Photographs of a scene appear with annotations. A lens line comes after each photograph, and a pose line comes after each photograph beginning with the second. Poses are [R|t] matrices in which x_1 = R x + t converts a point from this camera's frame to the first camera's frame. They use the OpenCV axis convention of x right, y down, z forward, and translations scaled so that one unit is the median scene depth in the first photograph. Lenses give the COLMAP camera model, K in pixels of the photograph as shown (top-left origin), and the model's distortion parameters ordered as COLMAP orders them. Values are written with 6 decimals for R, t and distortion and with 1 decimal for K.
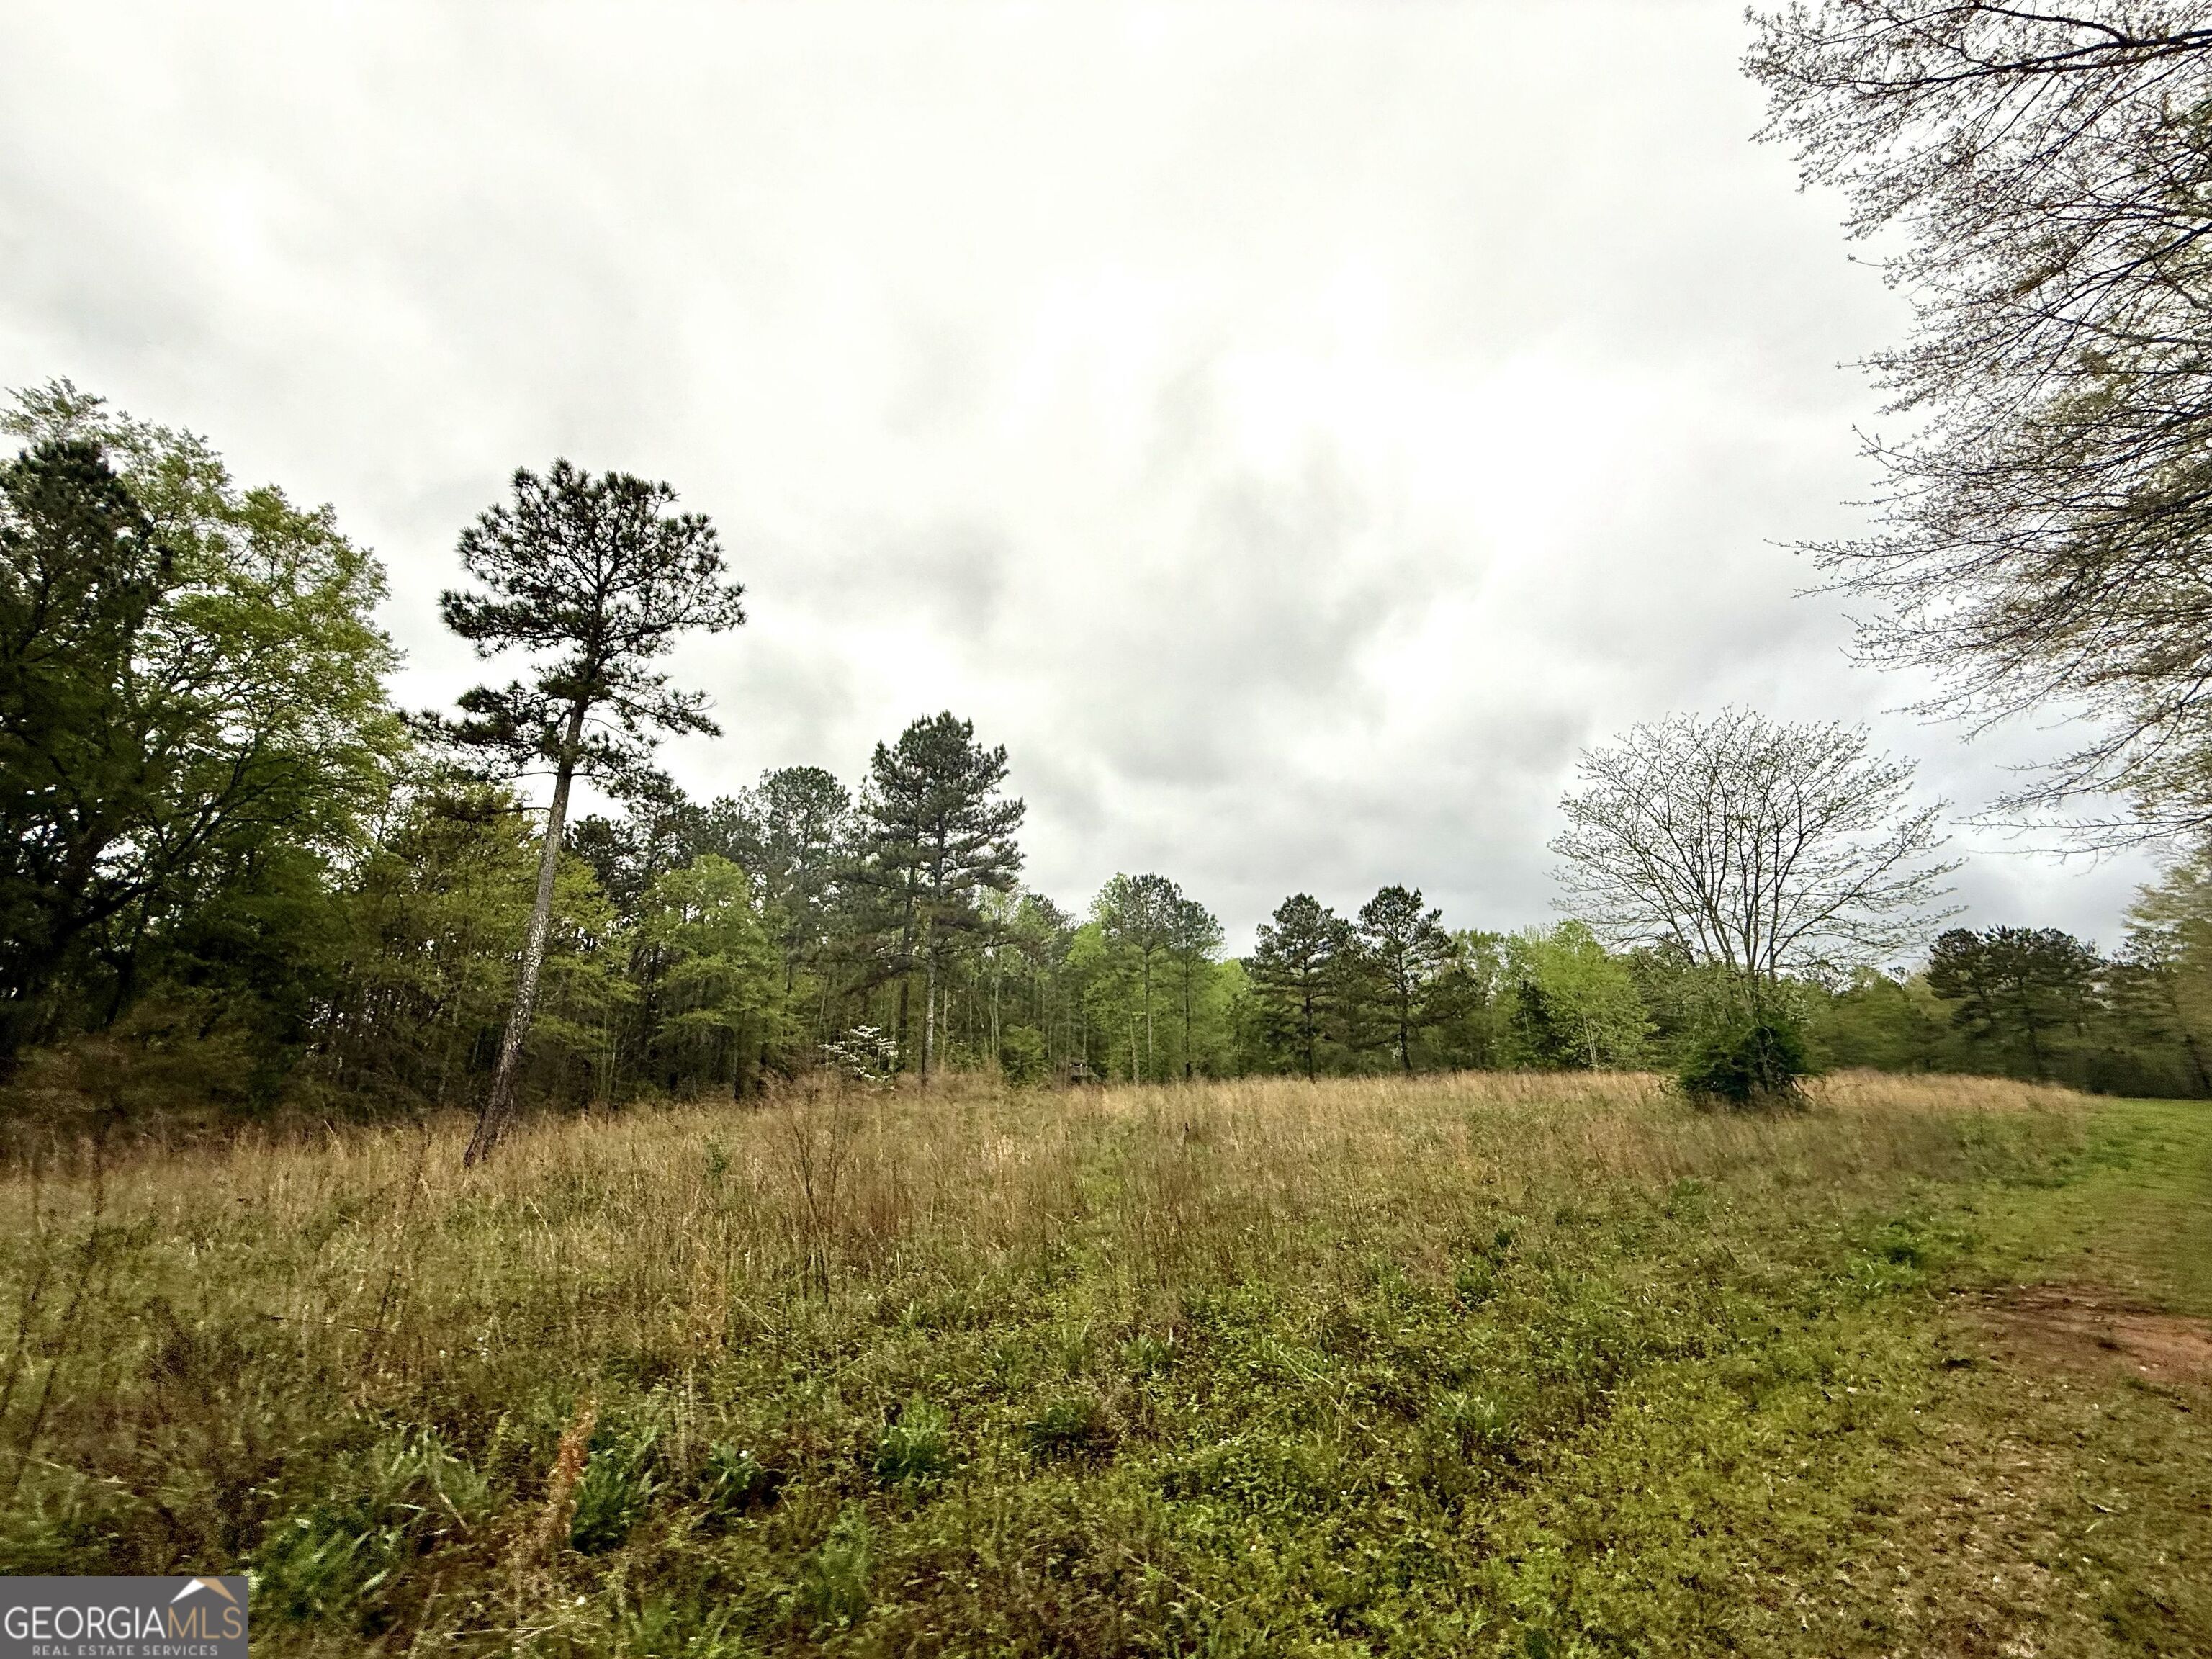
lens RADIAL K [[875.4, 0, 1106.0], [0, 875.4, 829.5], [0, 0, 1]] dist [0.000704, -0.000143]
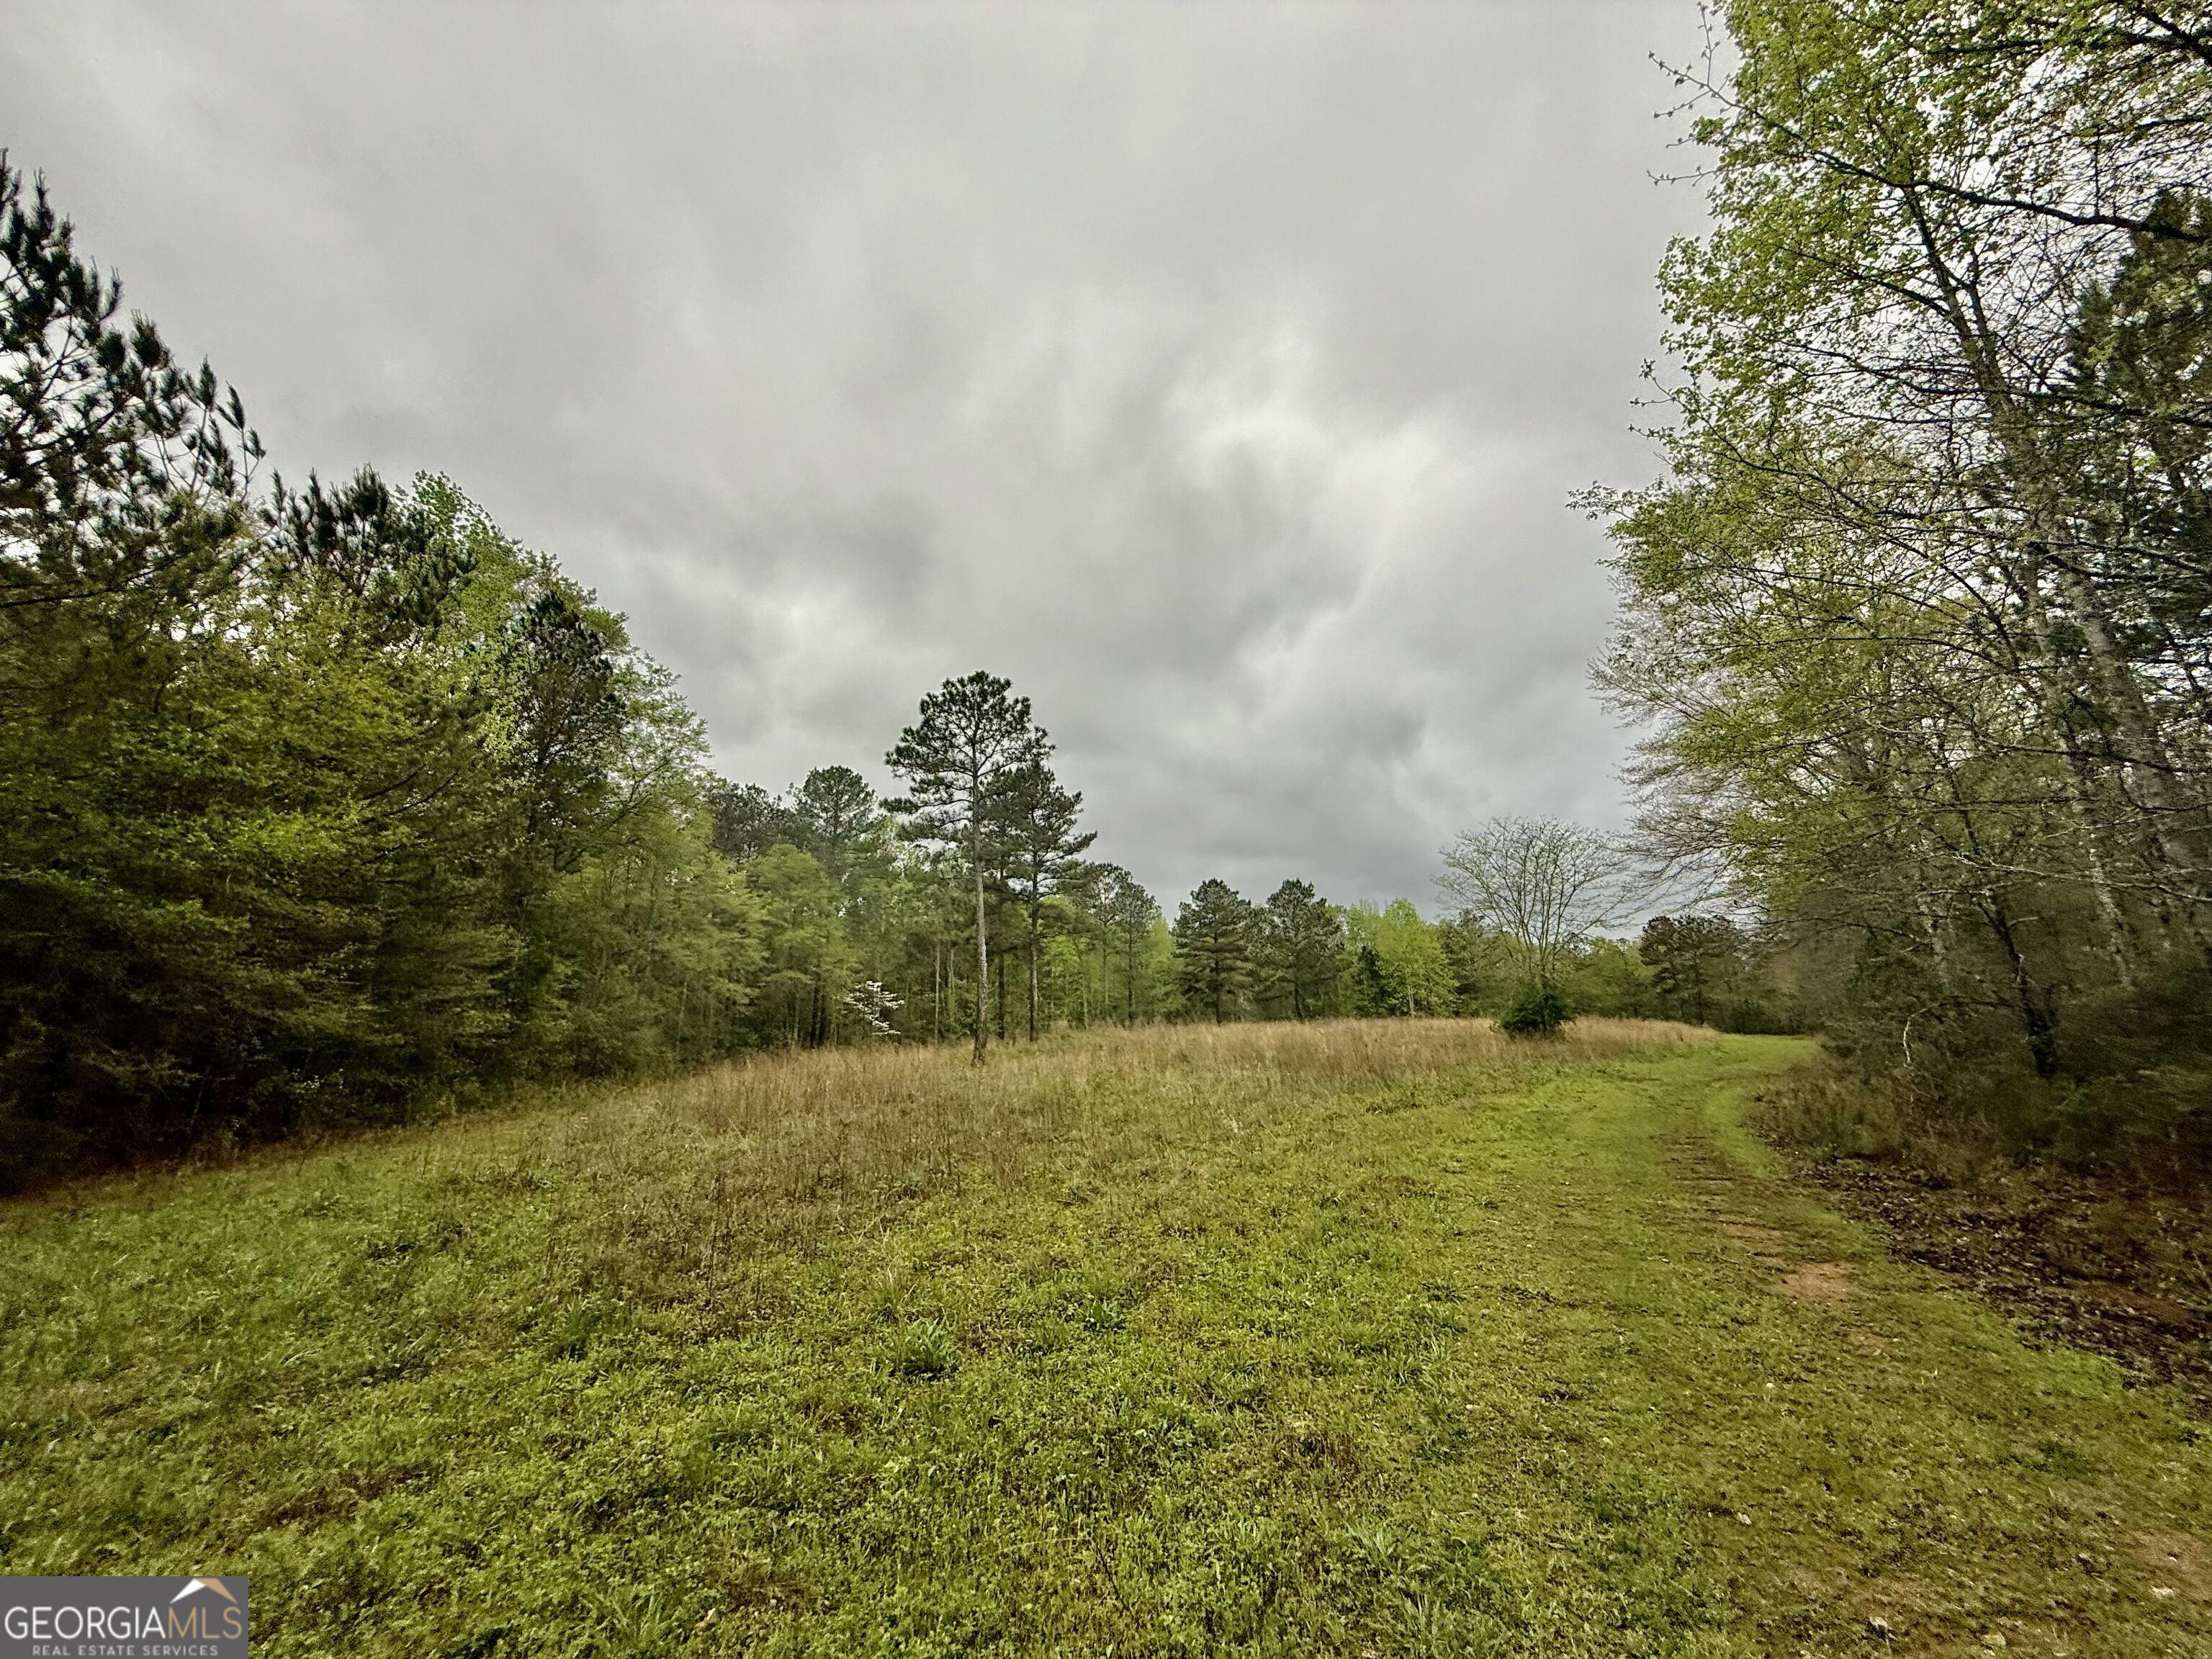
lens RADIAL K [[875.4, 0, 1106.0], [0, 875.4, 829.5], [0, 0, 1]] dist [0.000704, -0.000143]
pose [[0.980857, 0.038752, 0.190832, -0.172528], [-0.049812, 0.997325, 0.053501, -0.056691], [-0.188249, -0.061982, 0.980164, -0.199706]]
